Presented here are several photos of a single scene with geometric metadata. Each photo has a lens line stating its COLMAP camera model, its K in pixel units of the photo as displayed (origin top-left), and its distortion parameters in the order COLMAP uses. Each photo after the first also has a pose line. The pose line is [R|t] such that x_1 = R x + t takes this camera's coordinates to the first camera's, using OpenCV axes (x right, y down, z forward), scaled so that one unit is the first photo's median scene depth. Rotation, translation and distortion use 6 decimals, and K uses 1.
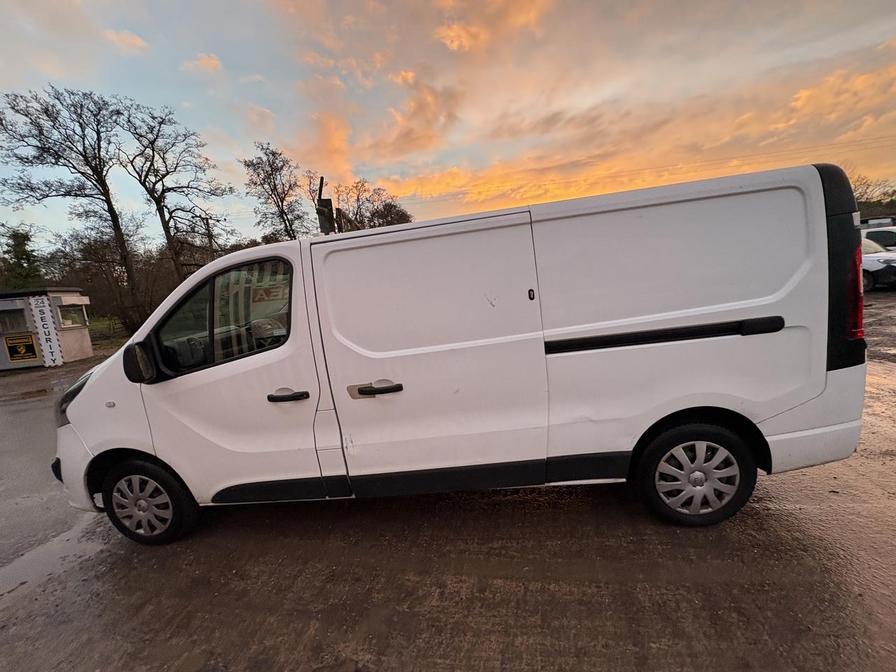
lens RADIAL K [[355.4, 0, 446.2], [0, 355.4, 338.8], [0, 0, 1]] dist [-0.000675, -0.000322]
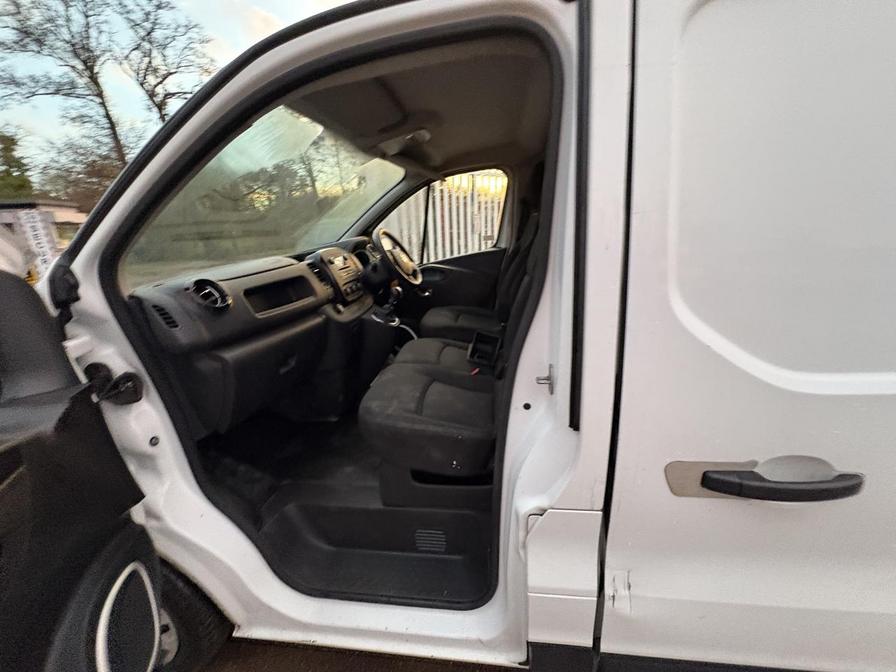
lens RADIAL K [[355.4, 0, 447.2], [0, 355.4, 335.8], [0, 0, 1]] dist [-0.000675, -0.000322]
pose [[0.997710, 0.065428, -0.017133, -0.050046], [-0.062269, 0.987483, 0.144910, -0.001813], [0.026400, -0.143511, 0.989296, 0.070061]]
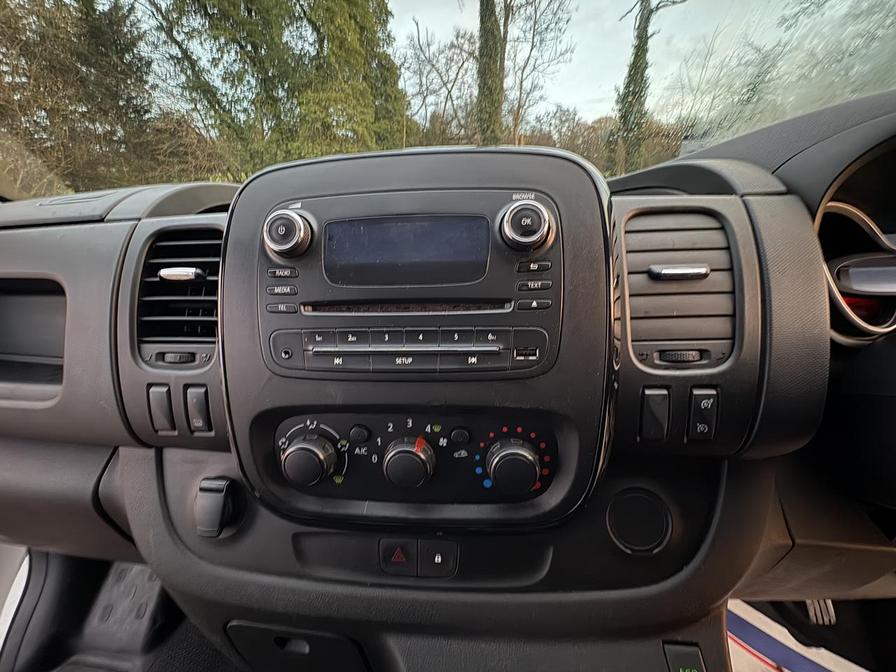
lens RADIAL K [[355.4, 0, 448.7], [0, 355.4, 337.0], [0, 0, 1]] dist [-0.000675, -0.000322]
pose [[0.019597, 0.486980, -0.873193, -0.065238], [-0.128480, 0.867346, 0.480836, -0.008412], [0.991518, 0.102765, 0.079564, 0.152554]]
